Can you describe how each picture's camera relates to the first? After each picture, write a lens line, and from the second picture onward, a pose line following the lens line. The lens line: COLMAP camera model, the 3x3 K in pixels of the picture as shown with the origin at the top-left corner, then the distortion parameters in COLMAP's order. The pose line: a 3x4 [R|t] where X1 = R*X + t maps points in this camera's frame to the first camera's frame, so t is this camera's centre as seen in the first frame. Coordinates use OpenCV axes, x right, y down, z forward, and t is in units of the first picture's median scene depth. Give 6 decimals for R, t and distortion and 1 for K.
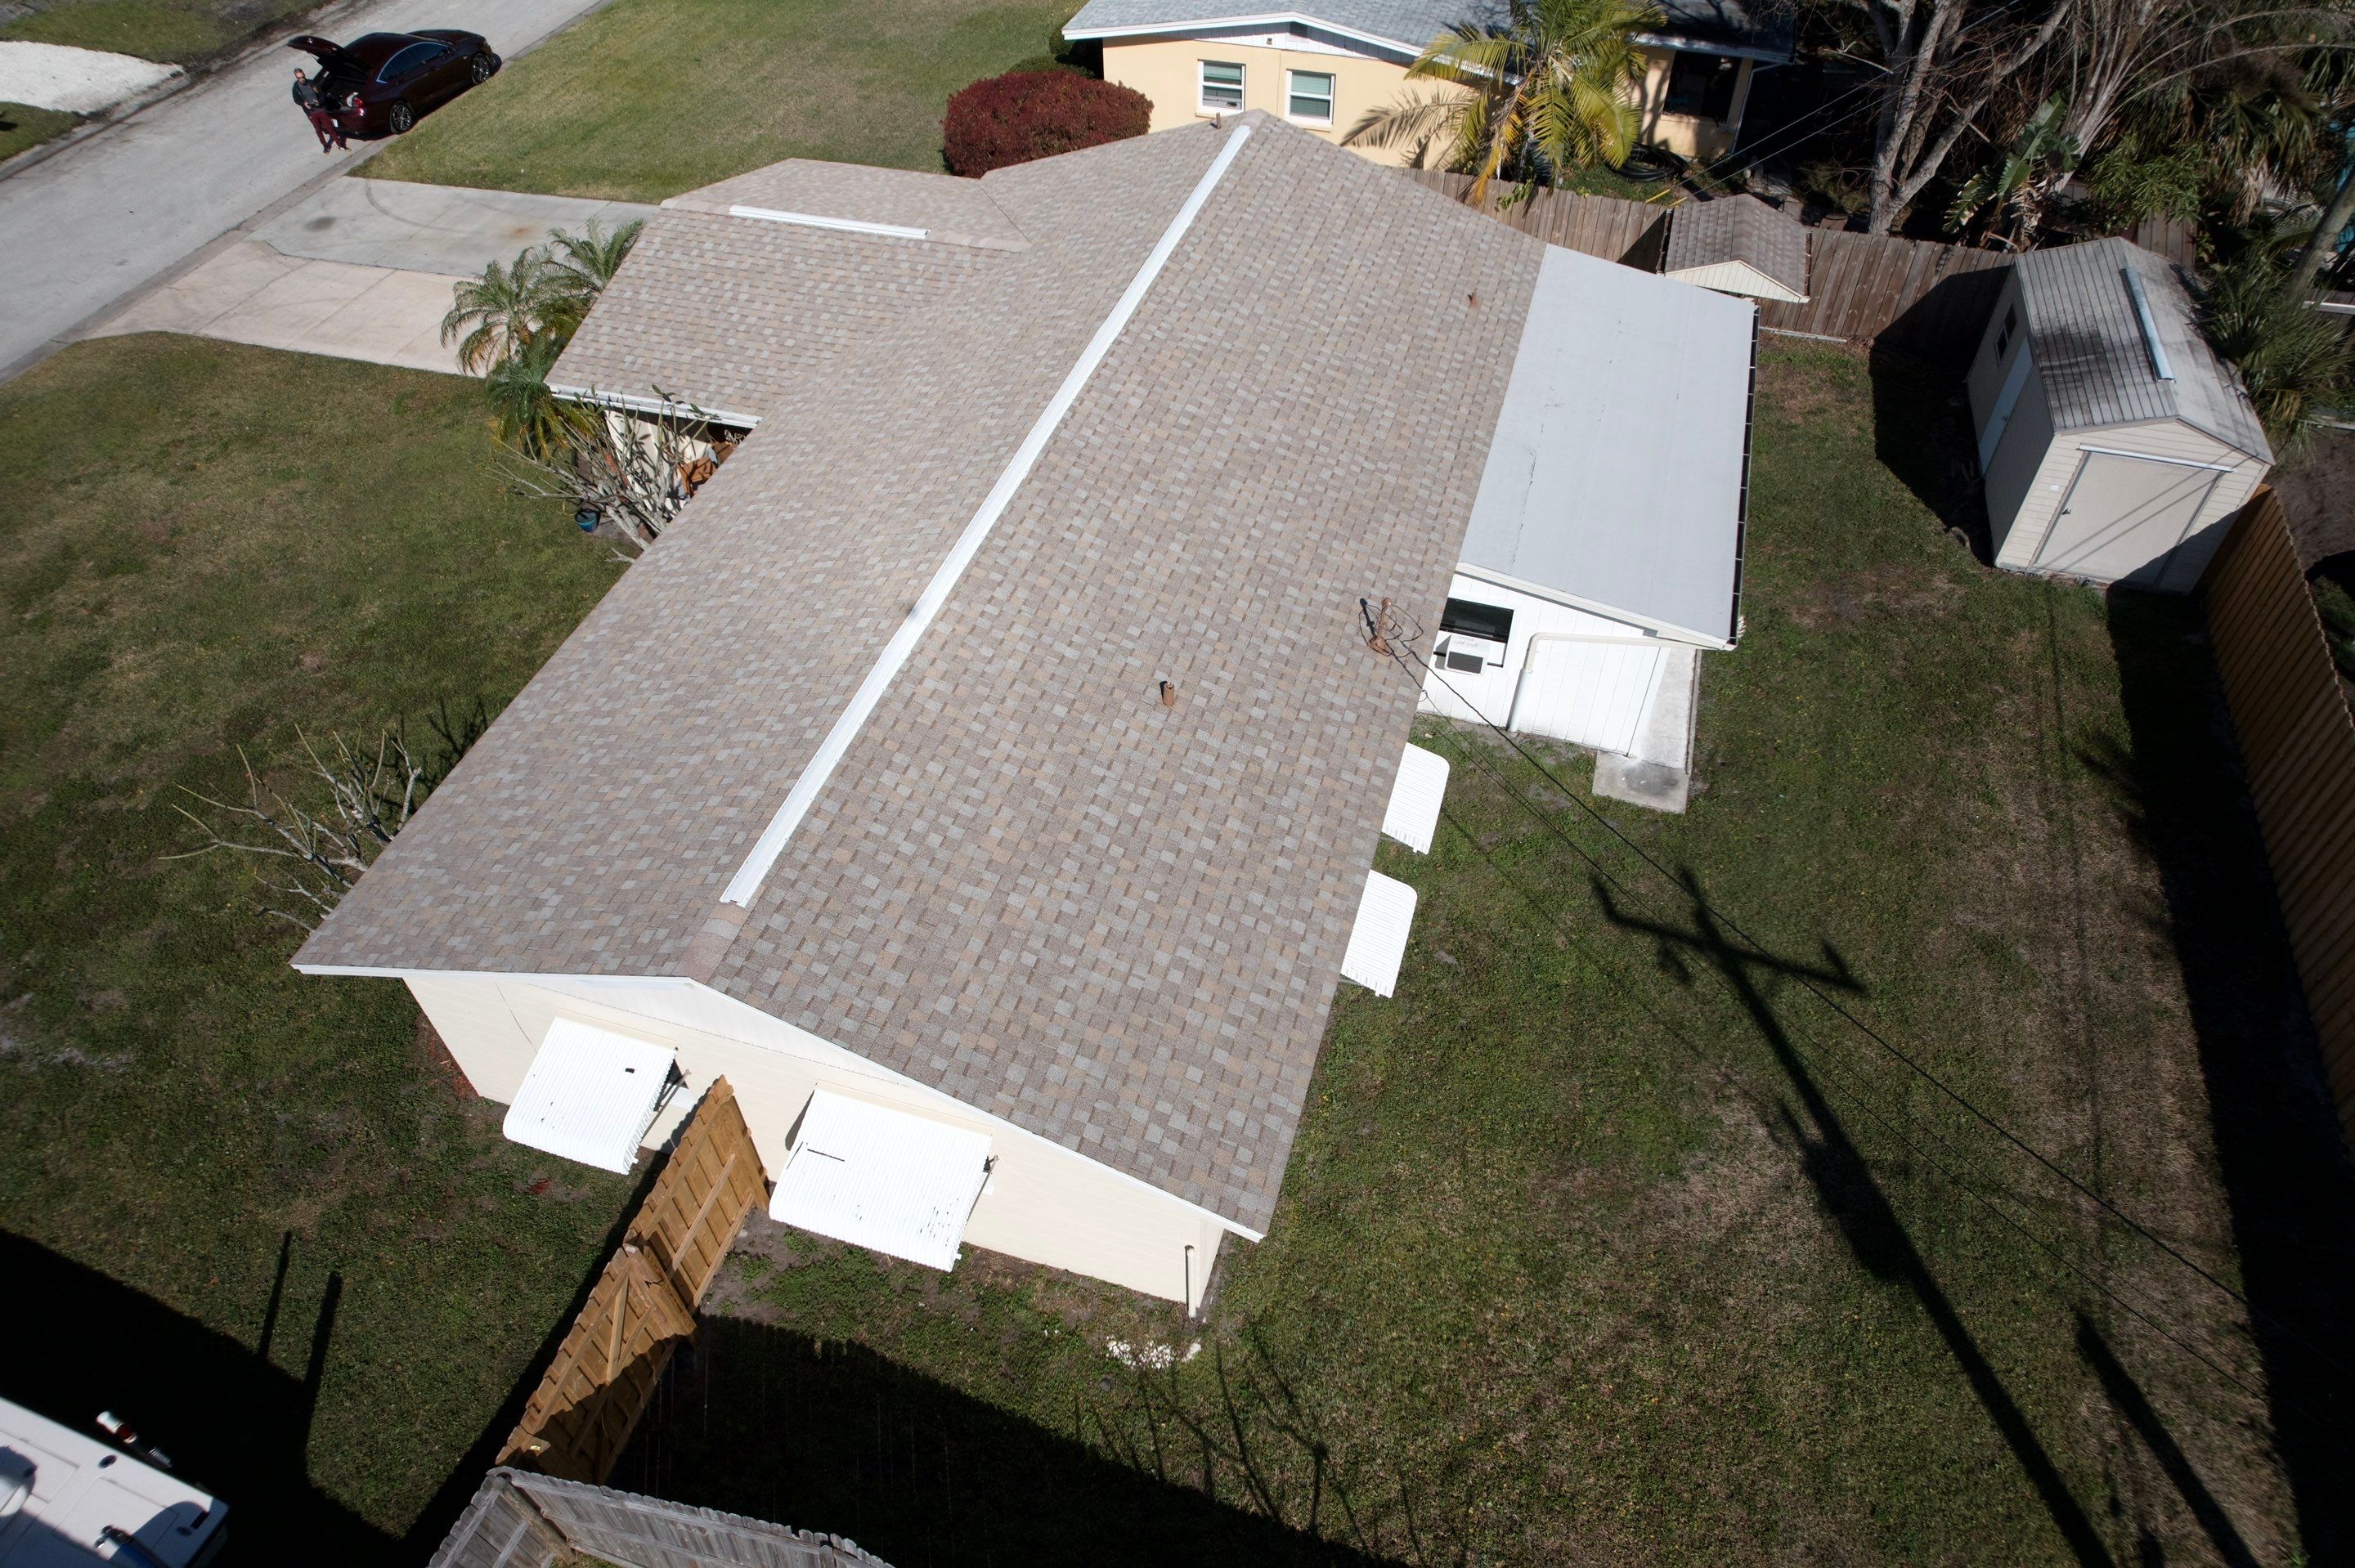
lens RADIAL K [[1504.8, 0, 1181.1], [0, 1504.8, 803.7], [0, 0, 1]] dist [-0.071371, 0.061130]
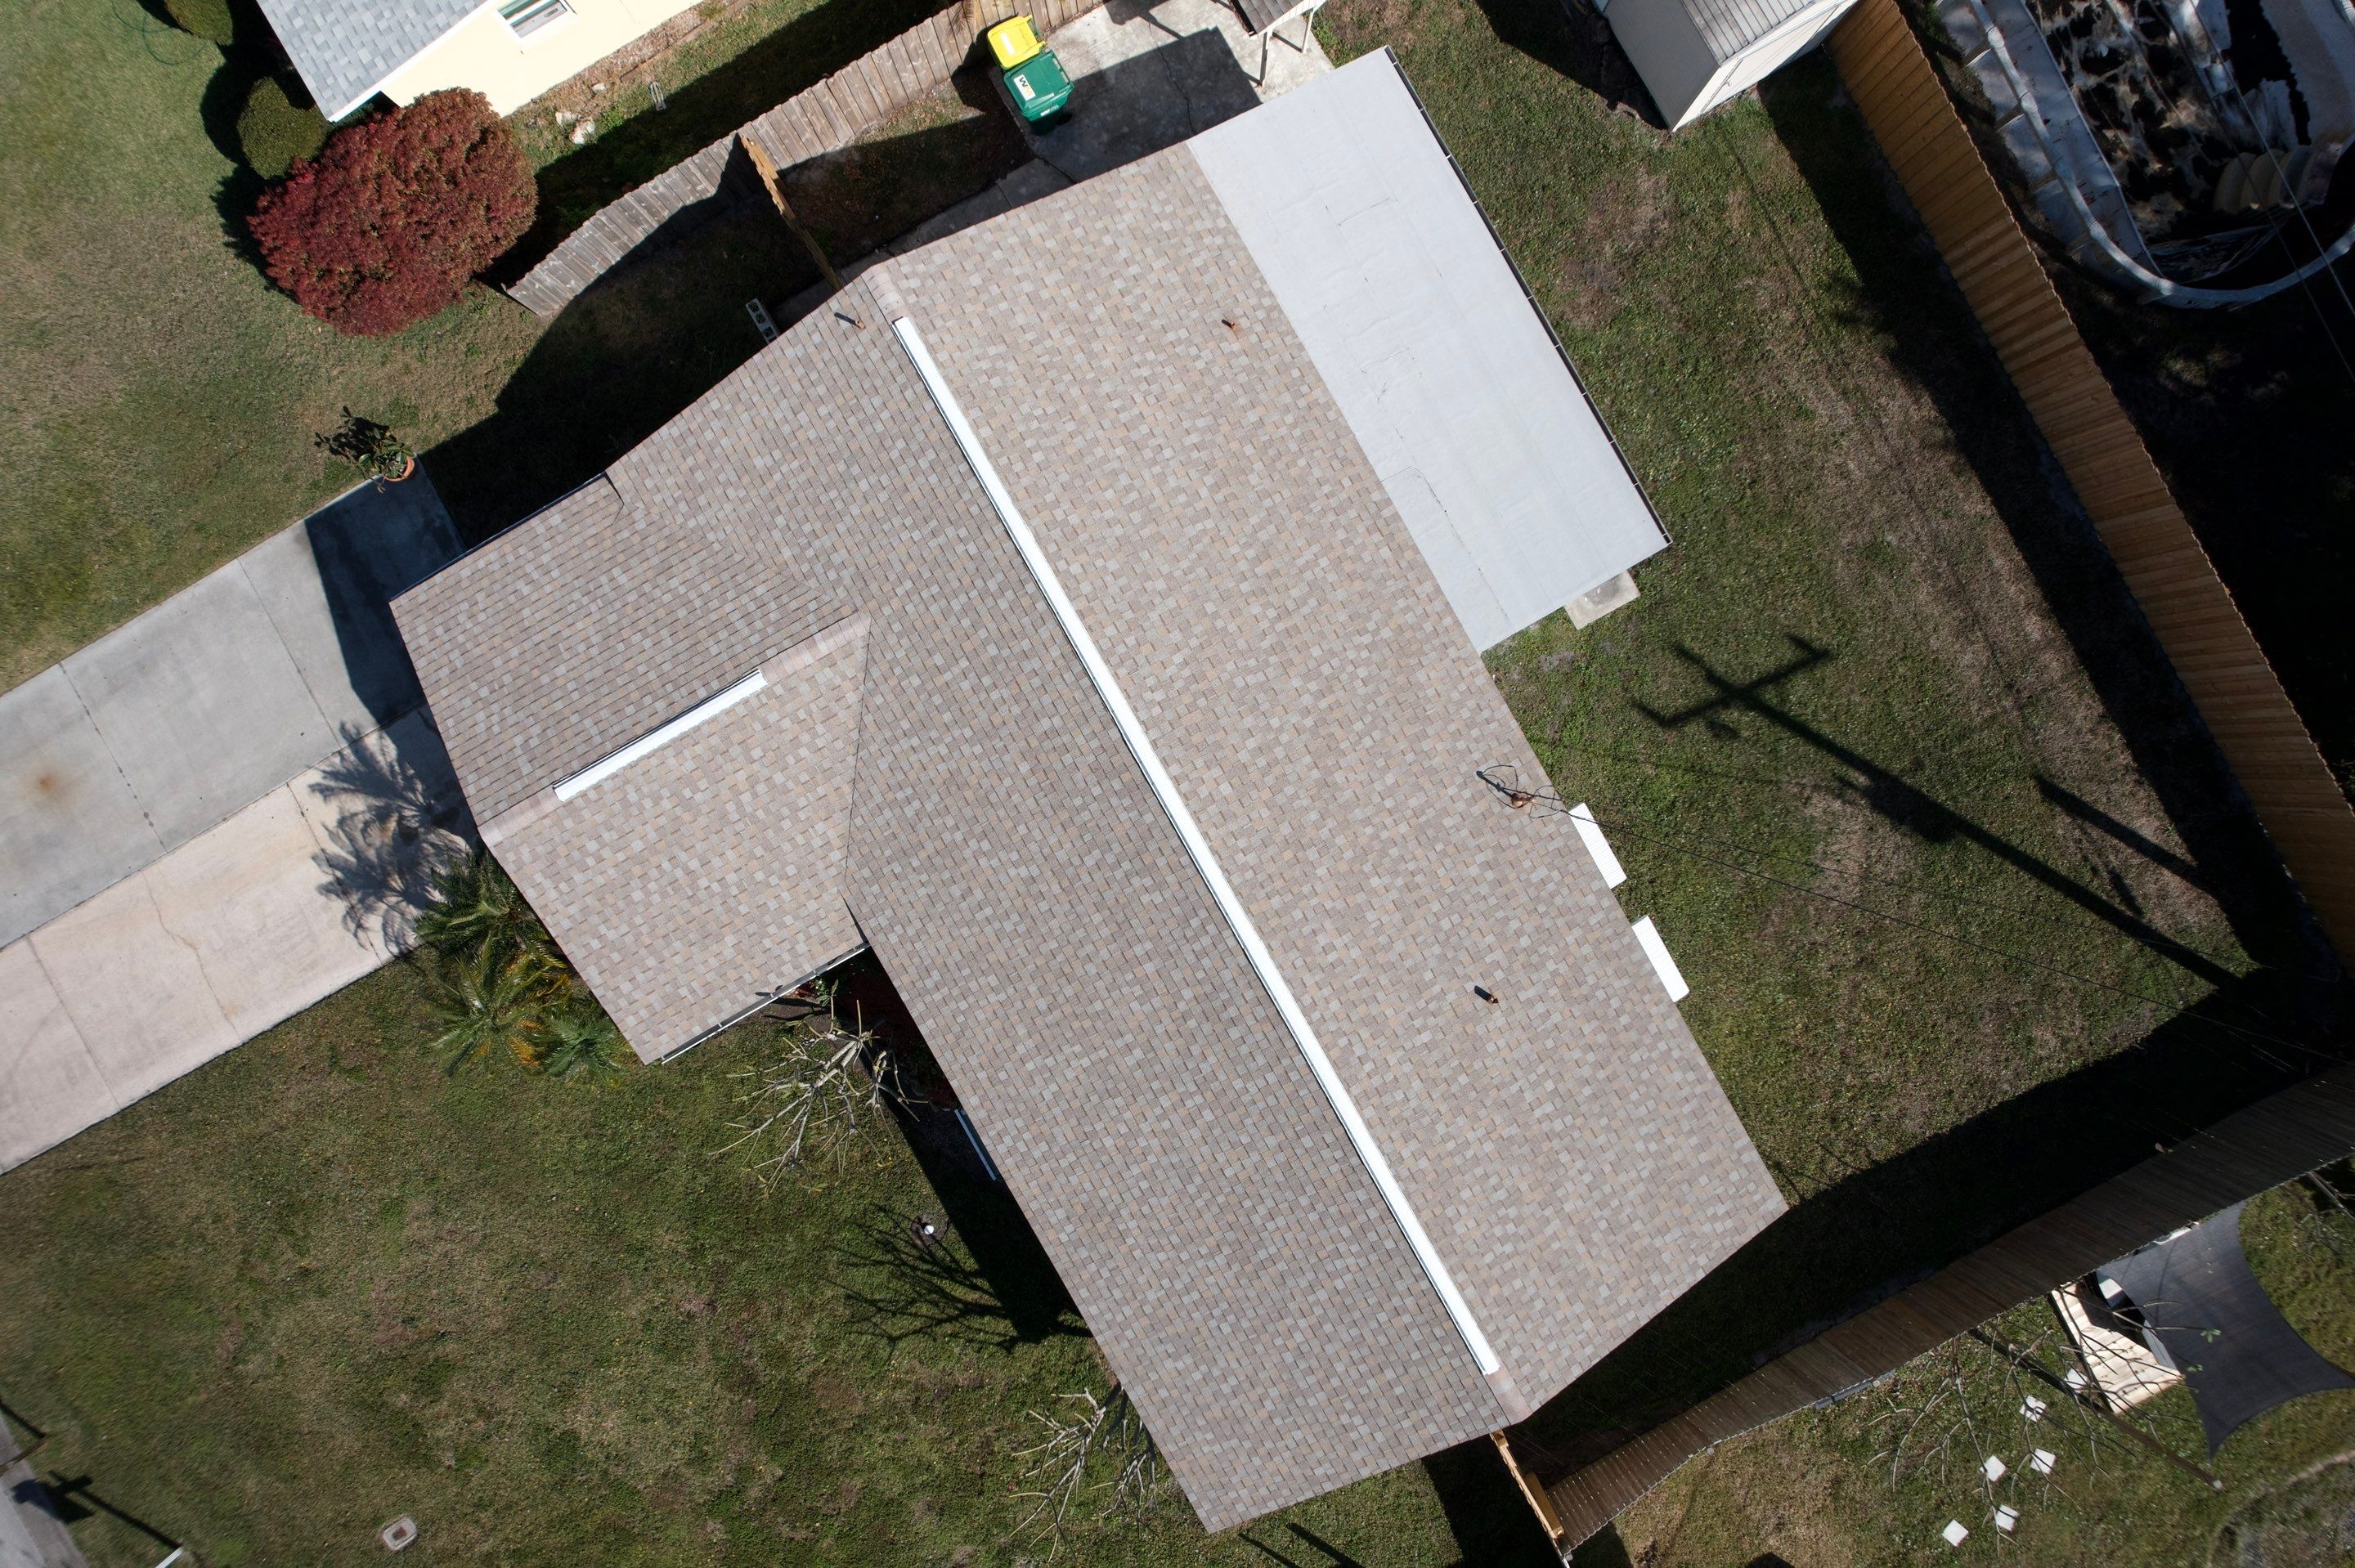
lens RADIAL K [[1499.9, 0, 1177.0], [0, 1499.9, 786.4], [0, 0, 1]] dist [-0.071848, 0.063278]
pose [[0.688411, -0.725319, 0.001587, -0.052744], [0.531778, 0.506204, 0.678947, -0.975672], [-0.493257, -0.466550, 0.734185, 0.190447]]
